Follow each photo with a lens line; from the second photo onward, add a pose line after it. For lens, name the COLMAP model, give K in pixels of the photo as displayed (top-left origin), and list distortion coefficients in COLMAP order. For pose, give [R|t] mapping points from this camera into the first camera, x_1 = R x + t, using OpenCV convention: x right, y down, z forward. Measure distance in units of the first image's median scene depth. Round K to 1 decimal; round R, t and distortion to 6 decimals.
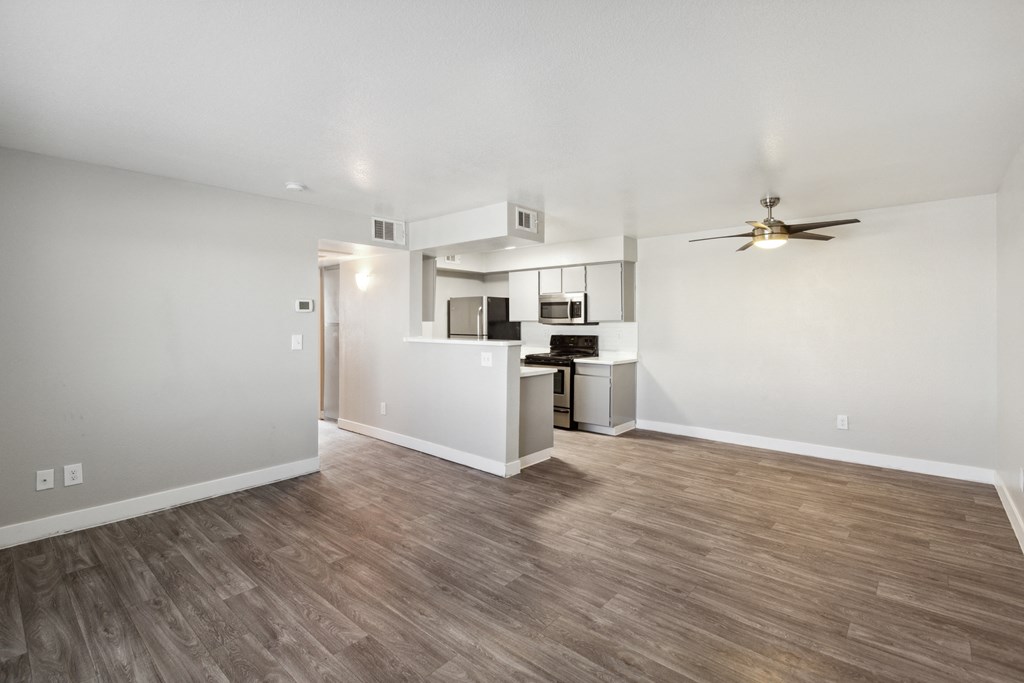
lens RADIAL K [[471.0, 0, 510.6], [0, 471.0, 335.7], [0, 0, 1]] dist [0.000320, 0.000024]
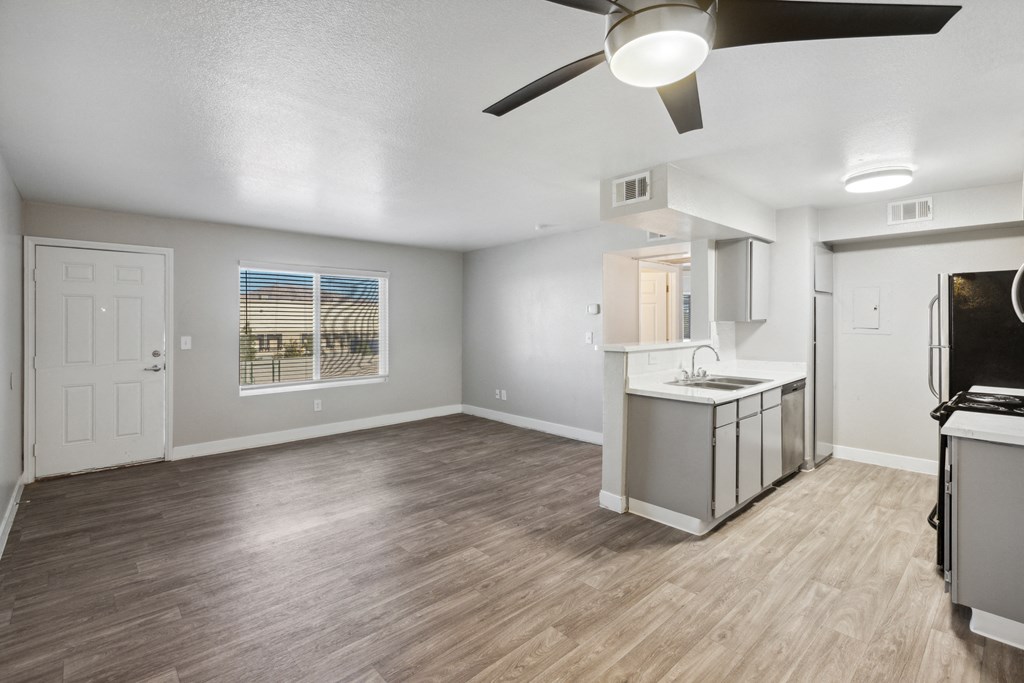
lens RADIAL K [[471.0, 0, 508.2], [0, 471.0, 321.2], [0, 0, 1]] dist [0.000320, 0.000024]
pose [[-0.105810, -0.001480, -0.994385, 1.066685], [-0.024783, 0.999692, 0.001149, -0.033224], [0.994078, 0.024765, -0.105814, 1.152287]]
